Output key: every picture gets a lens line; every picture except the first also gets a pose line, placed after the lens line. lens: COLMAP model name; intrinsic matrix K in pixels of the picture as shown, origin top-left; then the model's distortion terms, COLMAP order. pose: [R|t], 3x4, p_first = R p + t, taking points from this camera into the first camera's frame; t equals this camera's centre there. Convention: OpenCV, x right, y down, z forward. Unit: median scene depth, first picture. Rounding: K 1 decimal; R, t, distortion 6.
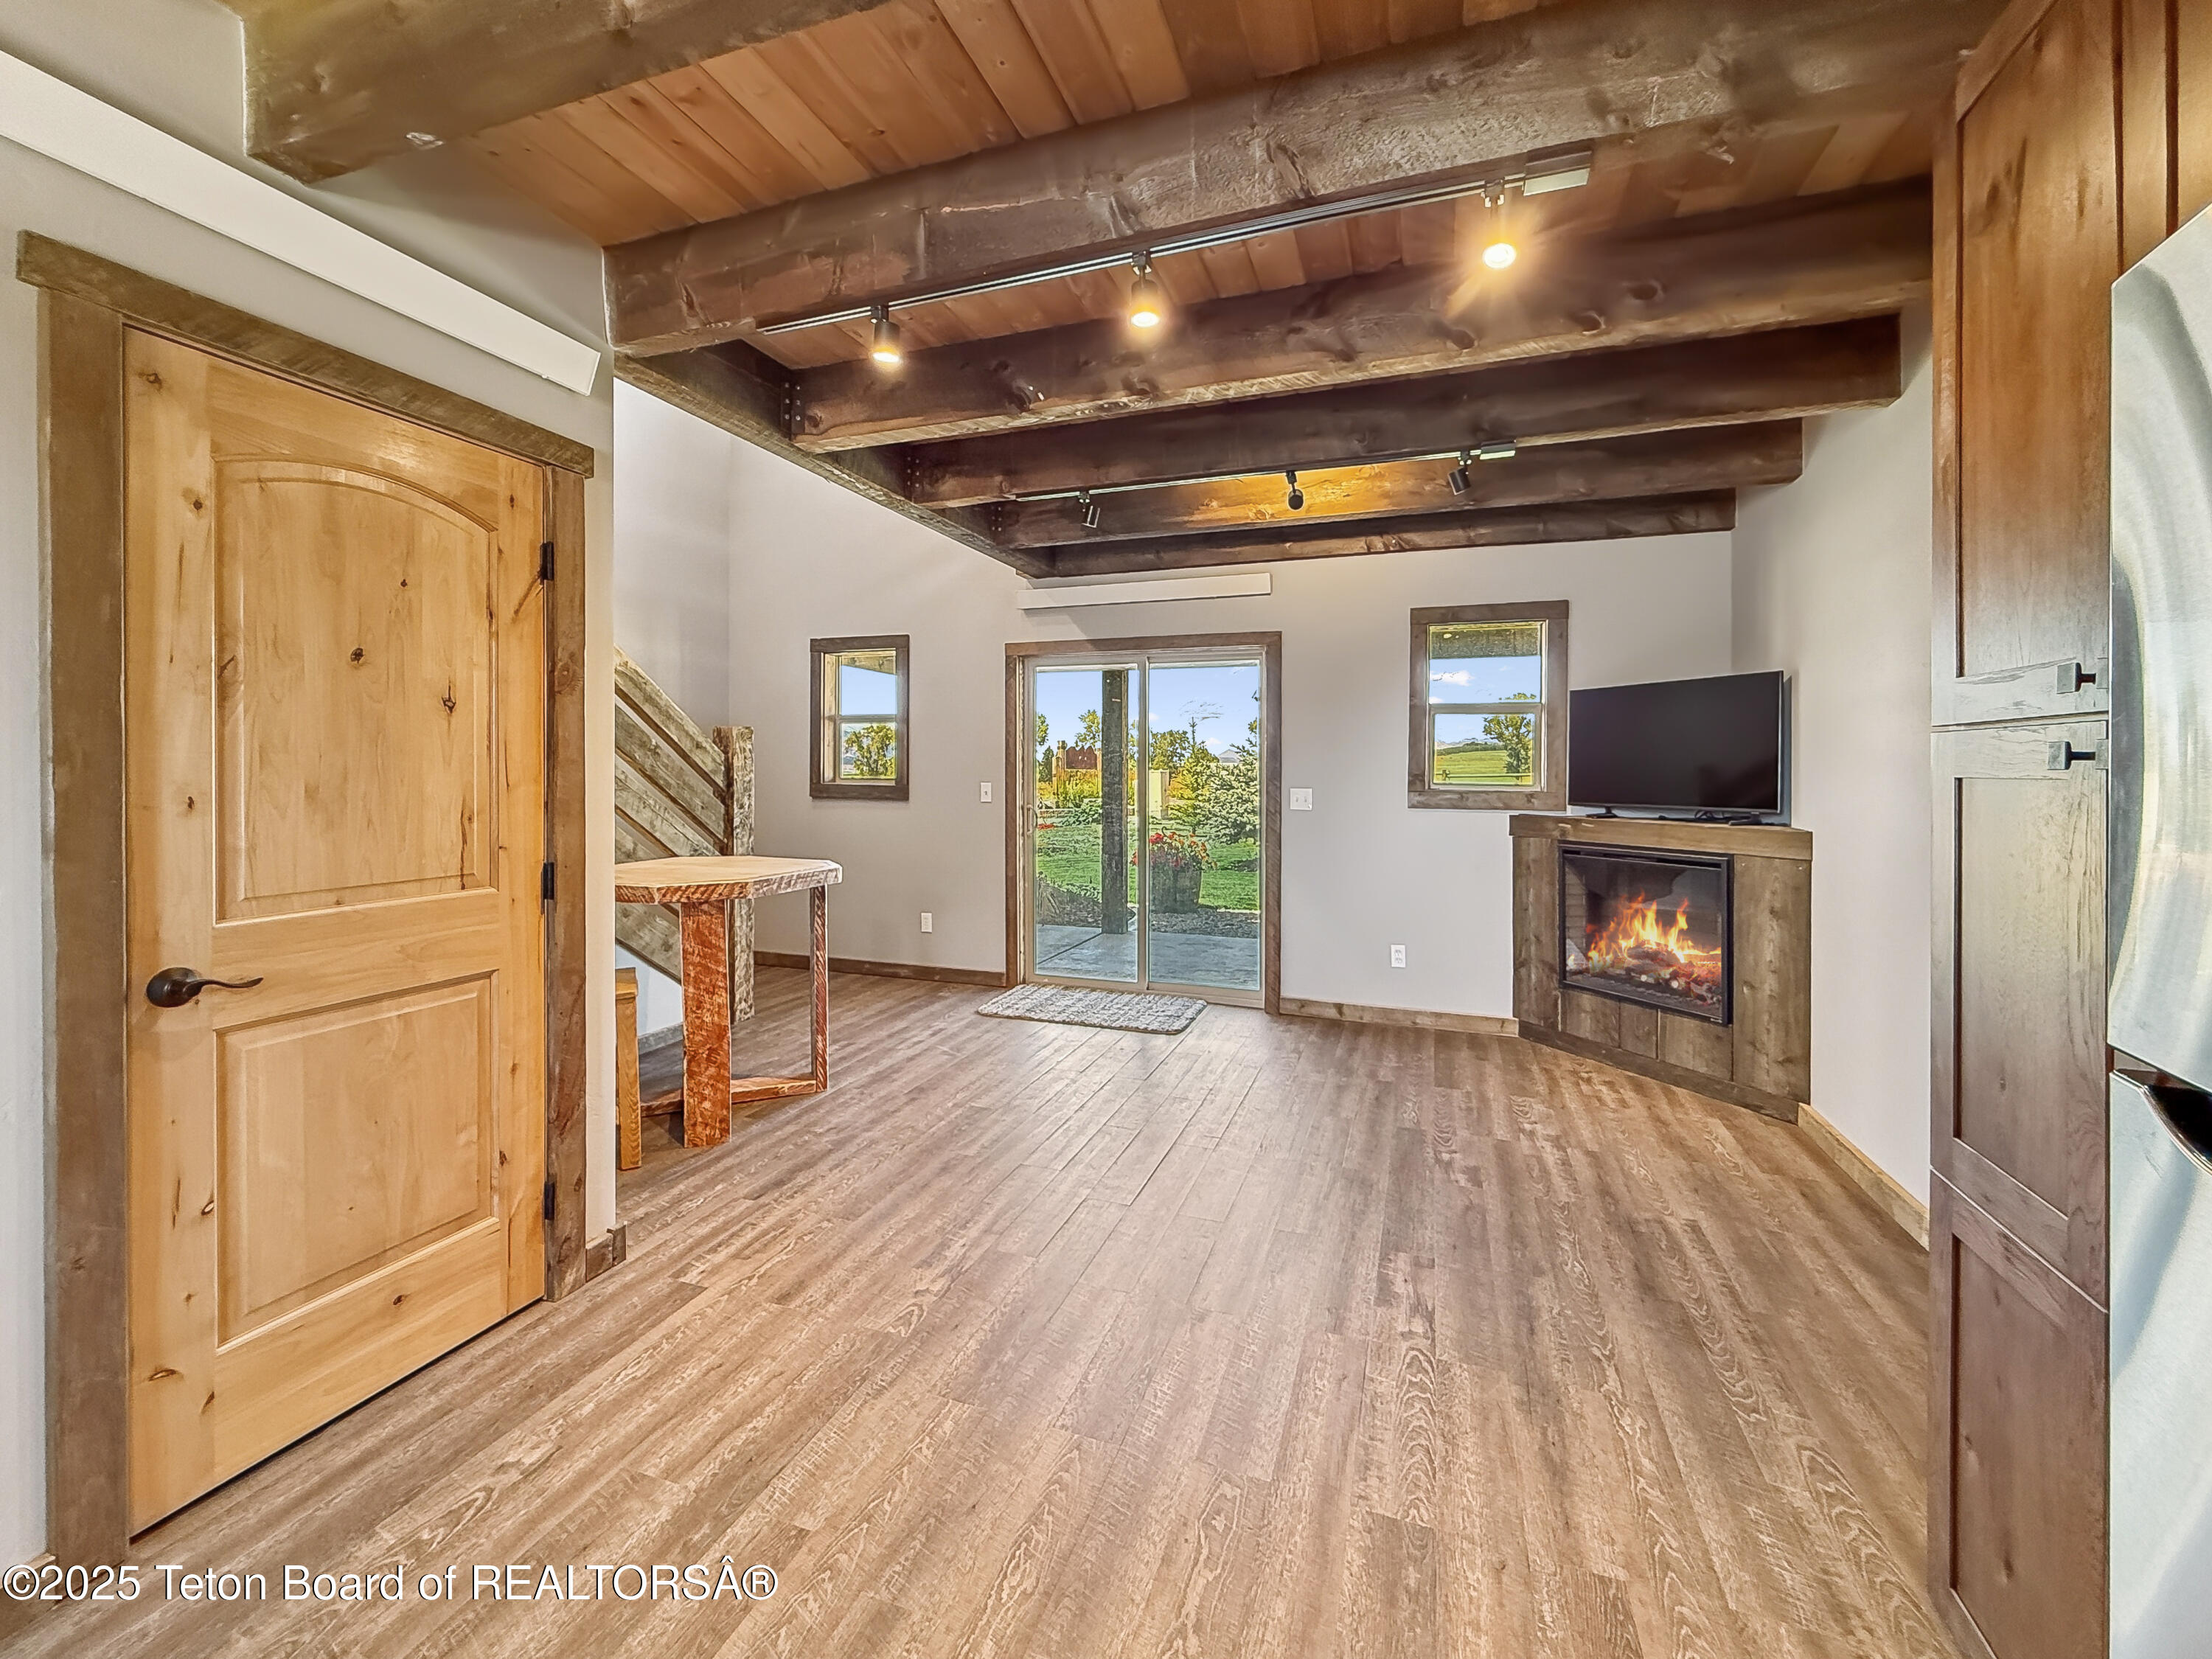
lens RADIAL K [[915.5, 0, 1097.9], [0, 915.5, 775.1], [0, 0, 1]] dist [-0.000815, 0.000597]
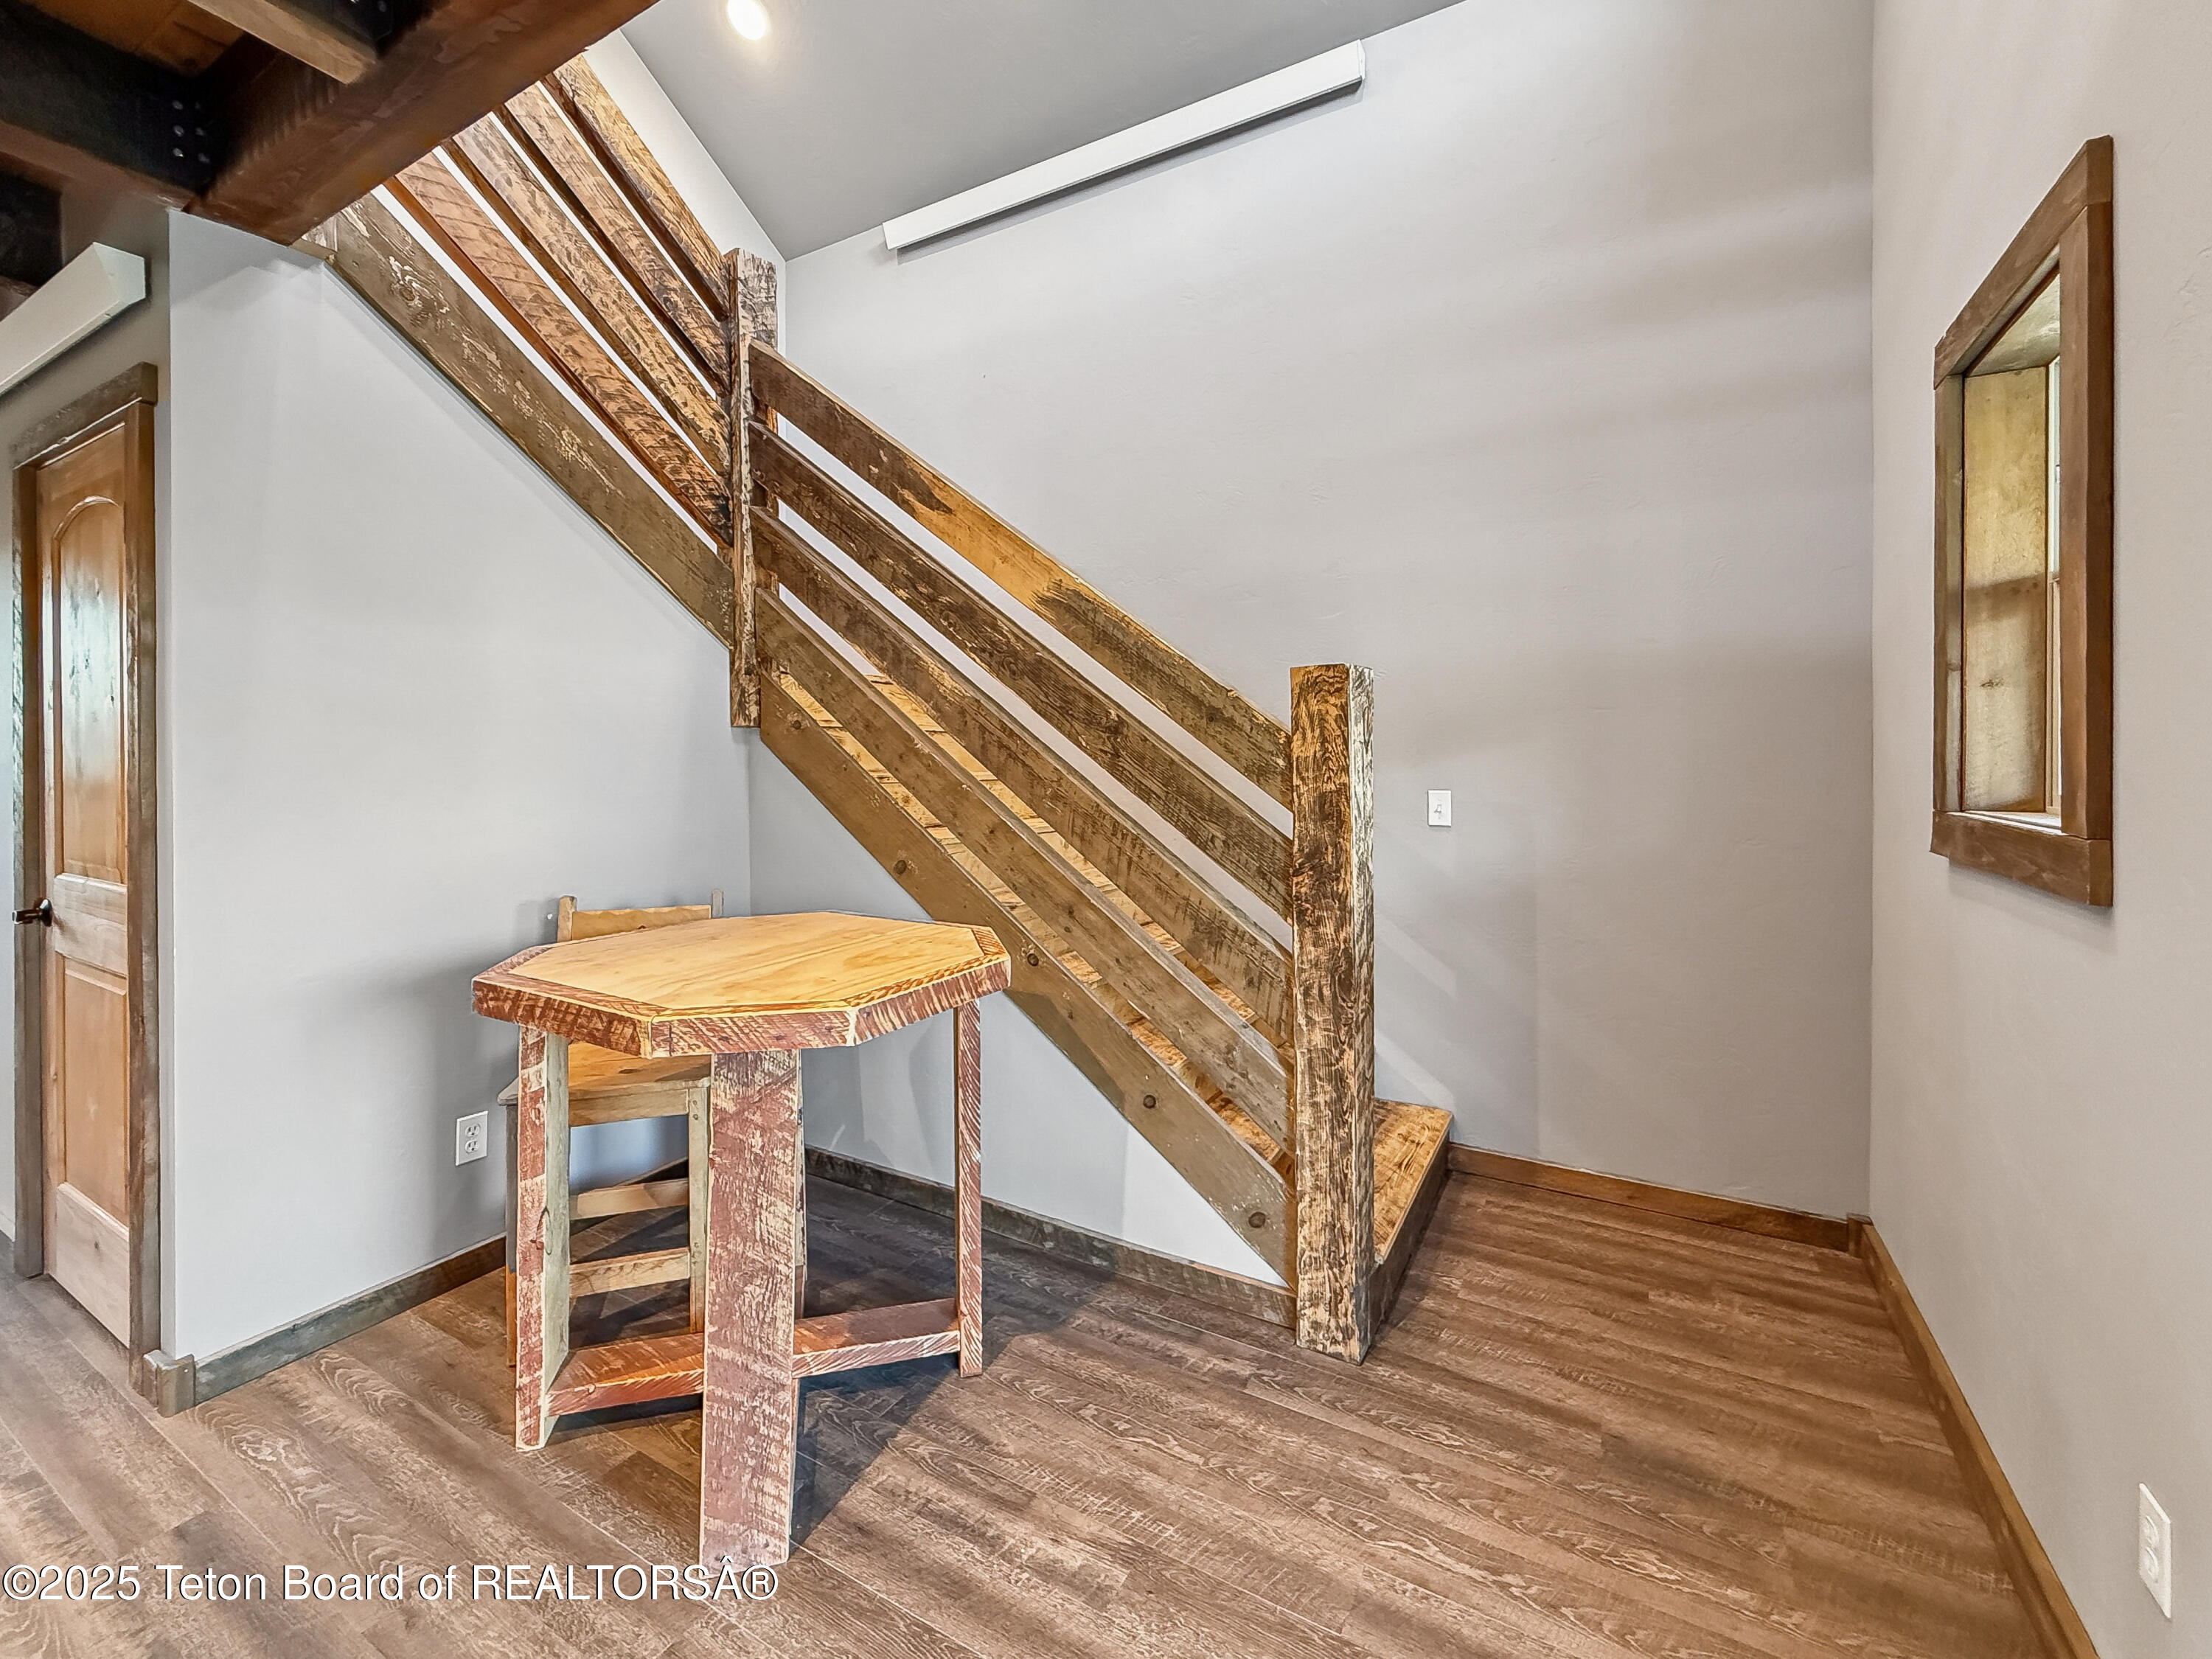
lens RADIAL K [[915.5, 0, 1112.0], [0, 915.5, 764.2], [0, 0, 1]] dist [-0.000815, 0.000597]
pose [[-0.164164, 0.002034, -0.986431, 0.051944], [-0.003741, 0.999989, 0.002685, -0.007544], [0.986426, 0.004131, -0.164155, 0.981129]]
